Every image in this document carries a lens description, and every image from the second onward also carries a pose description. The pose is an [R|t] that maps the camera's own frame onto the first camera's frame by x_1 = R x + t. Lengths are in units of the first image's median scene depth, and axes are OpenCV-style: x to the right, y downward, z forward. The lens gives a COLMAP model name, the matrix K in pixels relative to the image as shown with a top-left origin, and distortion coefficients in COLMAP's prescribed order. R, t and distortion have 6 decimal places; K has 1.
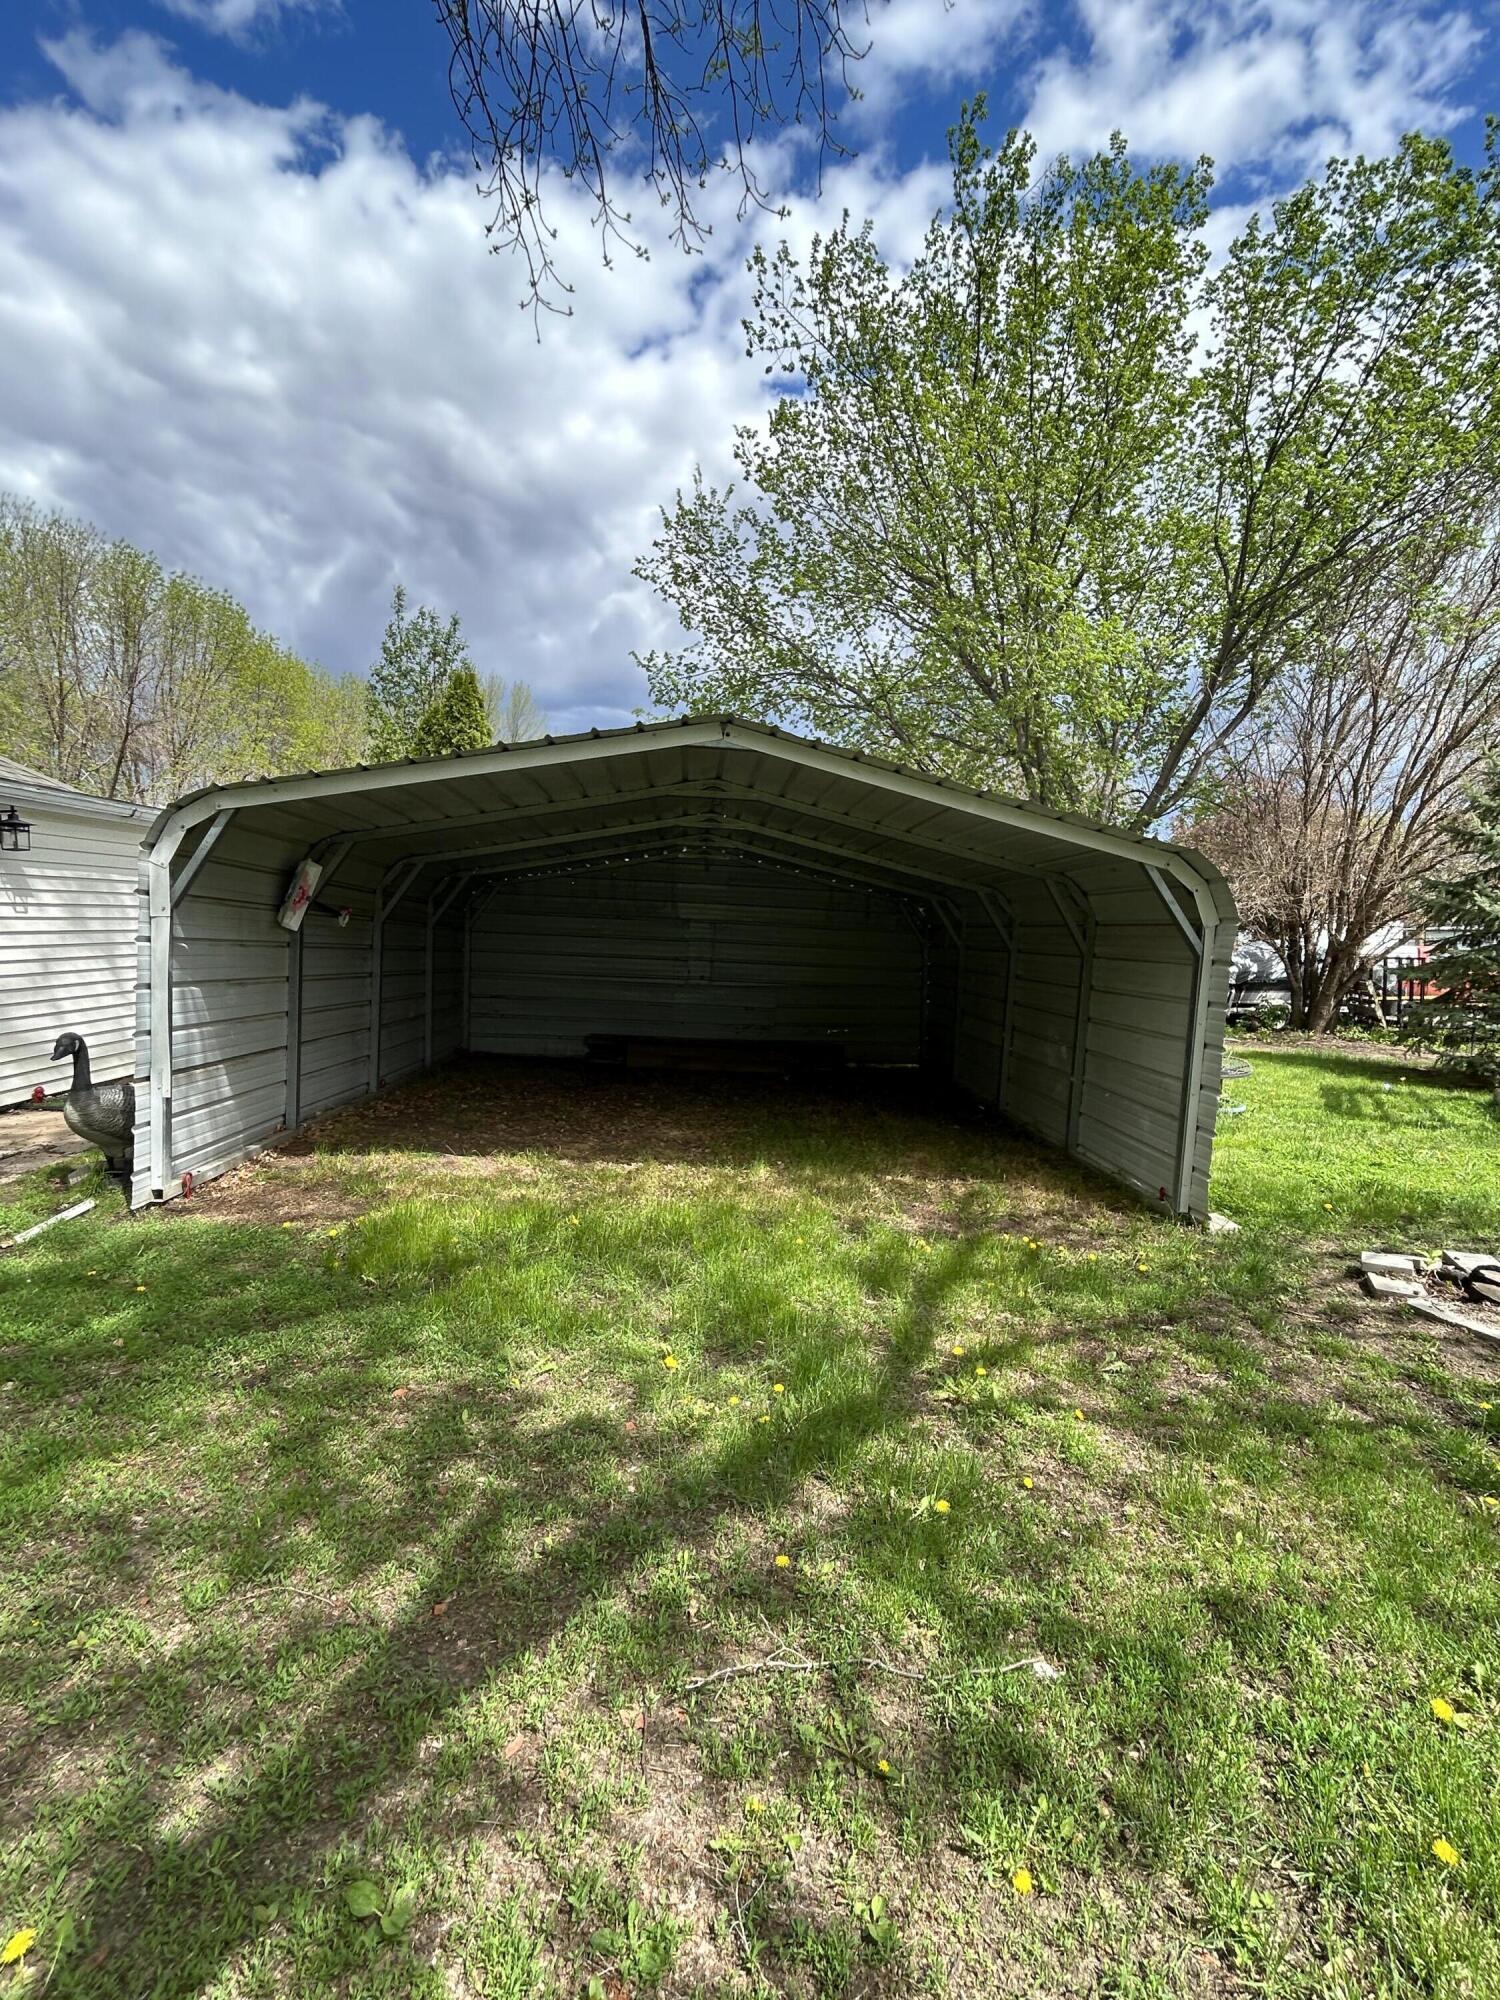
lens RADIAL K [[899.3, 0, 750.0], [0, 899.3, 1000.0], [0, 0, 1]] dist [0.048816, -0.016708]
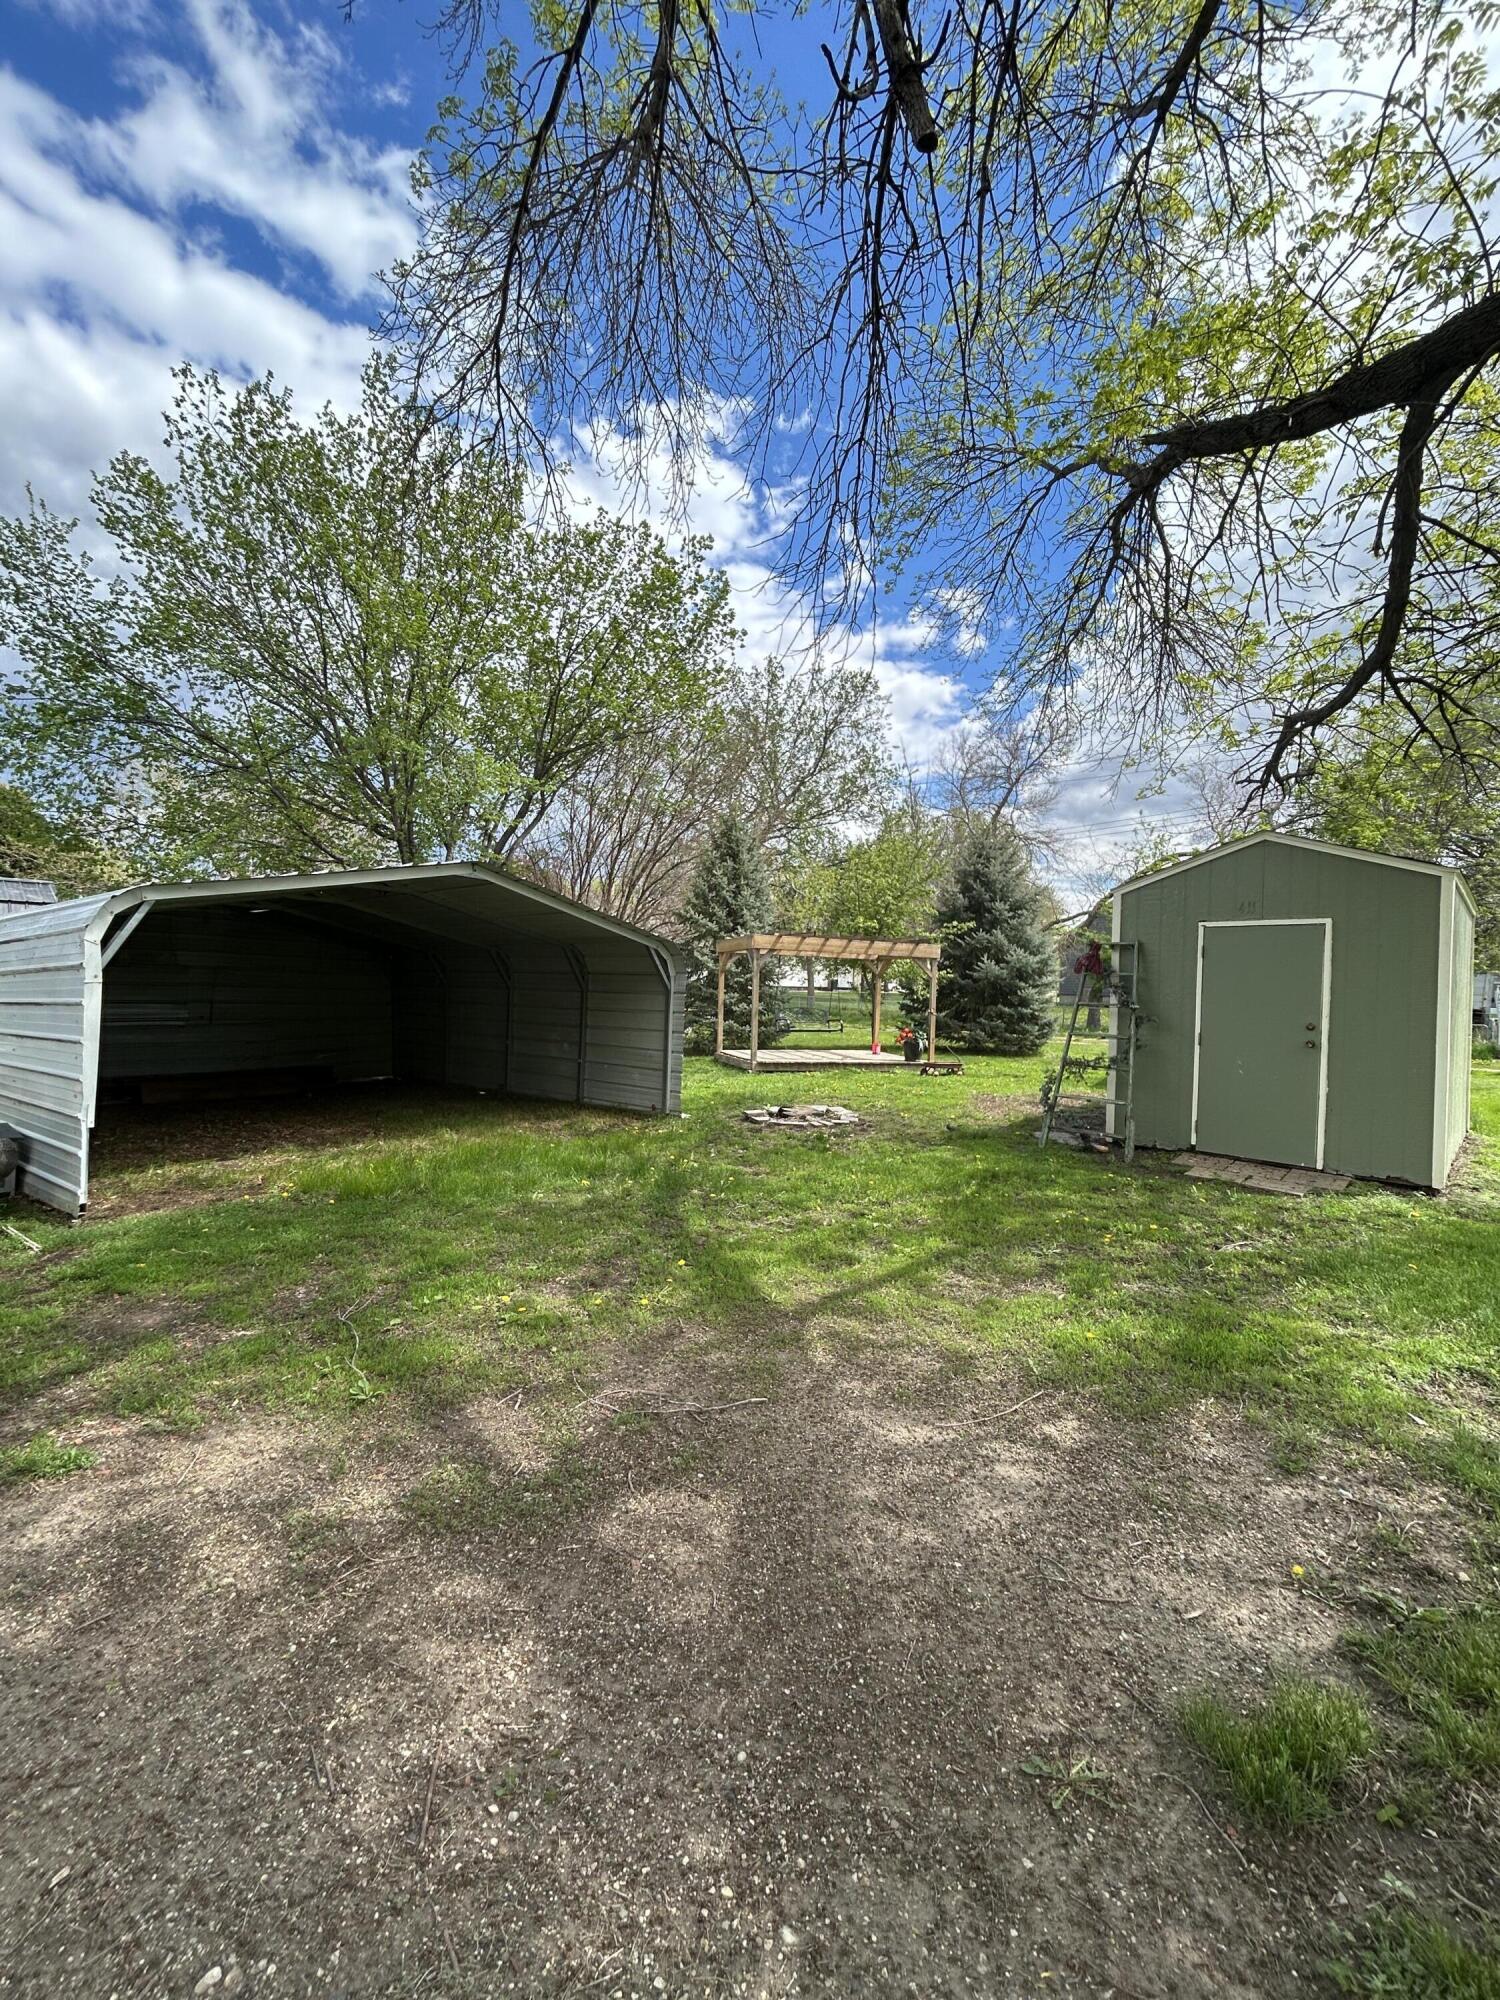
lens RADIAL K [[813.7, 0, 752.6], [0, 813.7, 994.0], [0, 0, 1]] dist [-0.003092, 0.003015]
pose [[0.660666, -0.028037, 0.750156, -0.886842], [0.054641, 0.998448, -0.010806, -0.012338], [-0.748689, 0.048129, 0.661173, -0.434129]]
